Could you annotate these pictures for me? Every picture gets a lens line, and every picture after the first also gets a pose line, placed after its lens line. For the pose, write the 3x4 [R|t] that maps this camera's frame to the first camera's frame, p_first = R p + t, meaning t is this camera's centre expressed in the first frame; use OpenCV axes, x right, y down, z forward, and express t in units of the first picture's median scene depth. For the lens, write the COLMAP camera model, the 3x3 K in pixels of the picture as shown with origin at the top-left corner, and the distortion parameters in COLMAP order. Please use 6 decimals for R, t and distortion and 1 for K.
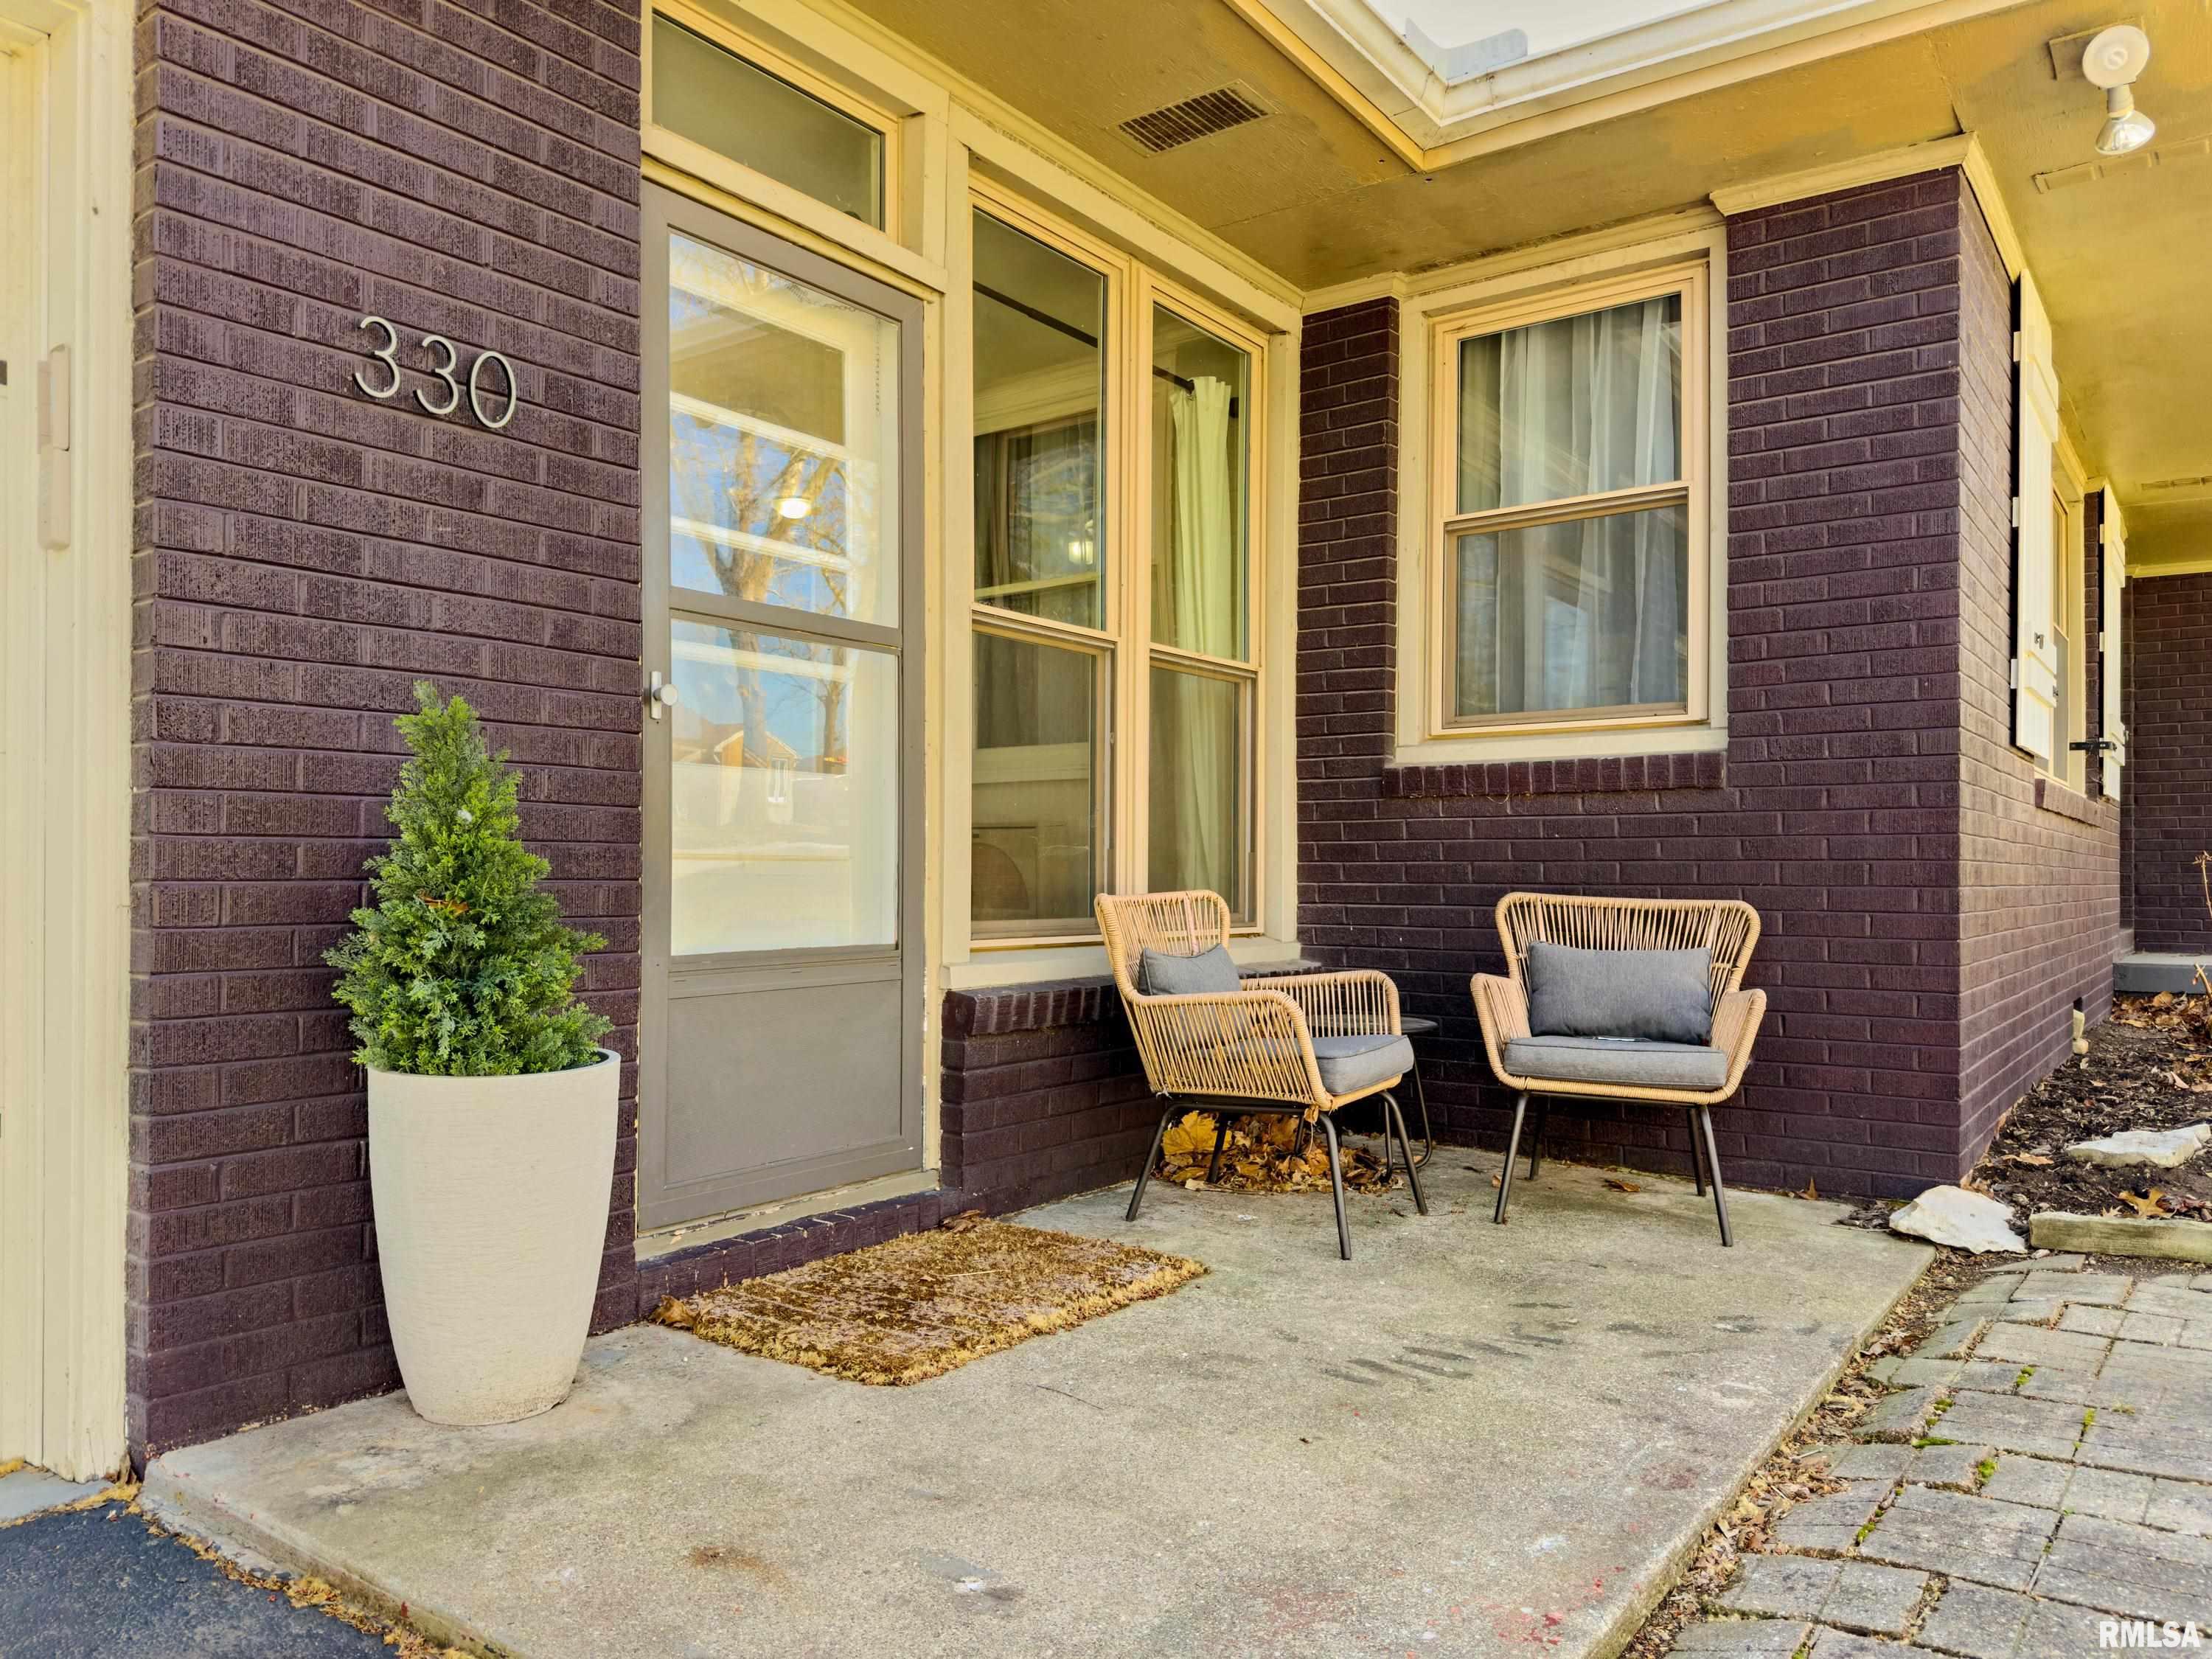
lens RADIAL K [[1547.3, 0, 1106.0], [0, 1547.3, 829.5], [0, 0, 1]] dist [0.040836, -0.000190]
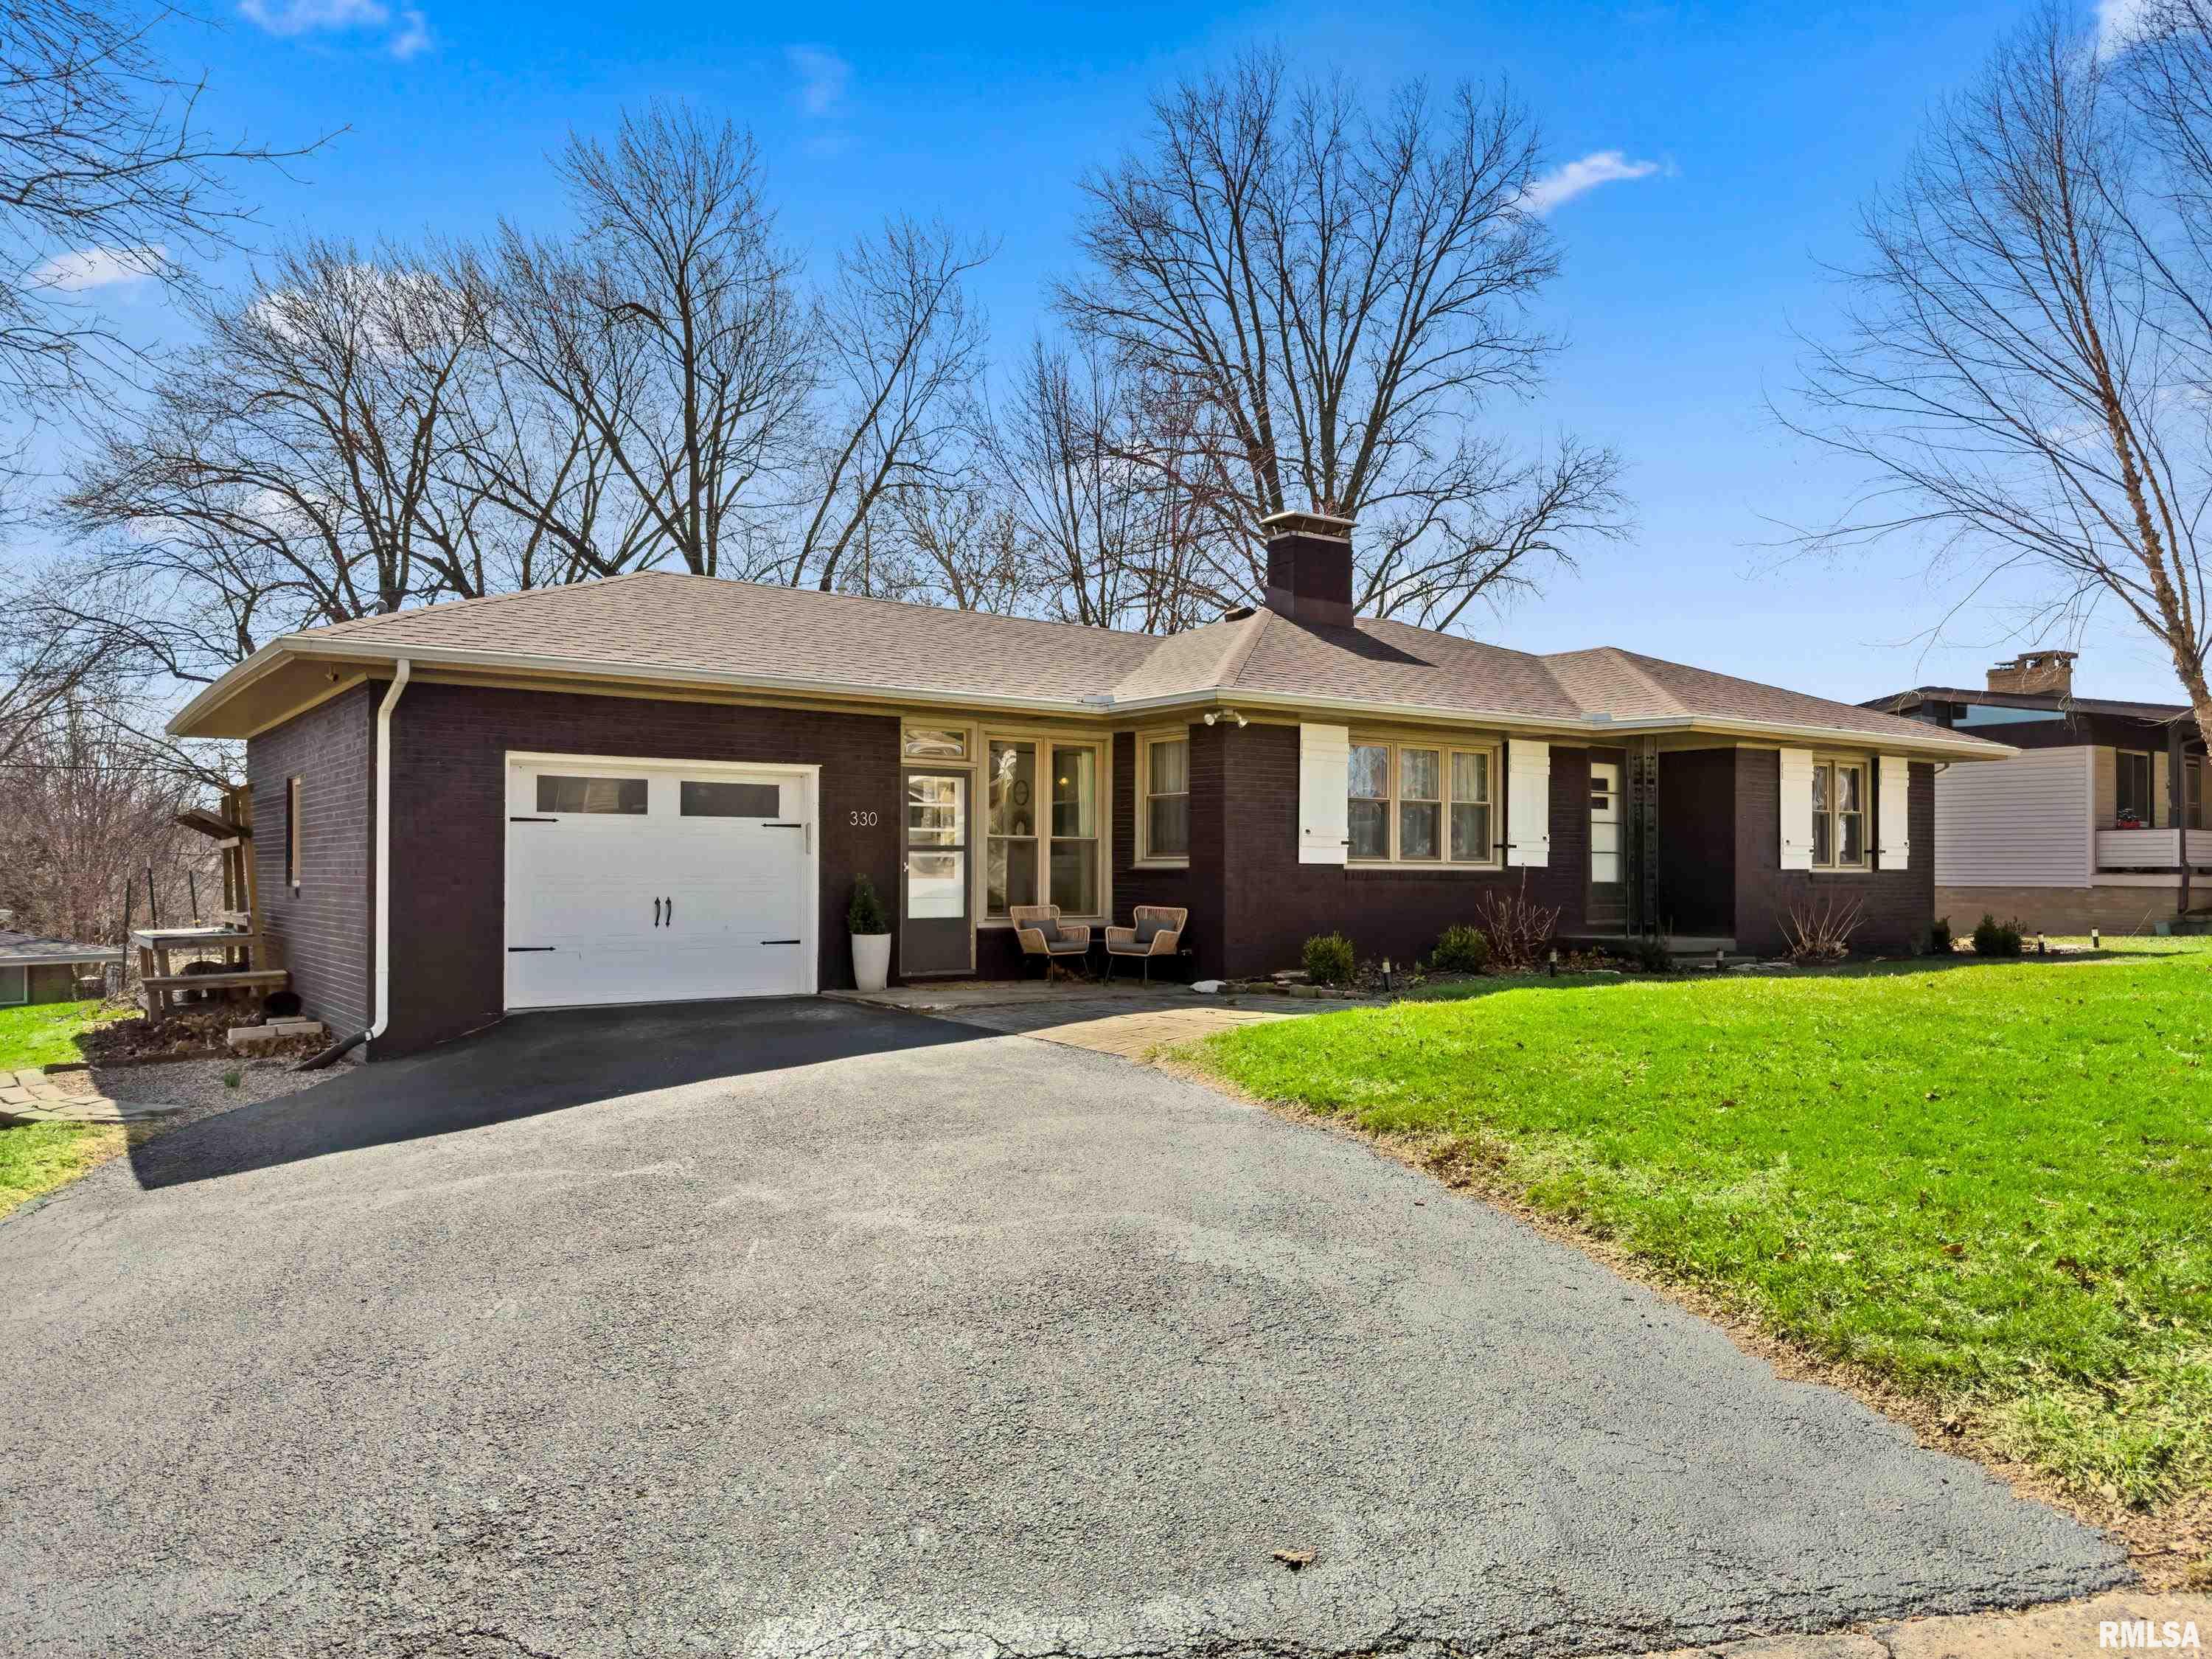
lens RADIAL K [[1547.3, 0, 1106.0], [0, 1547.3, 829.5], [0, 0, 1]] dist [0.040836, -0.000190]
pose [[0.948695, -0.001480, -0.316189, 1.577576], [-0.000930, 0.999972, -0.007471, -0.137440], [0.316191, 0.007381, 0.948667, -2.926673]]
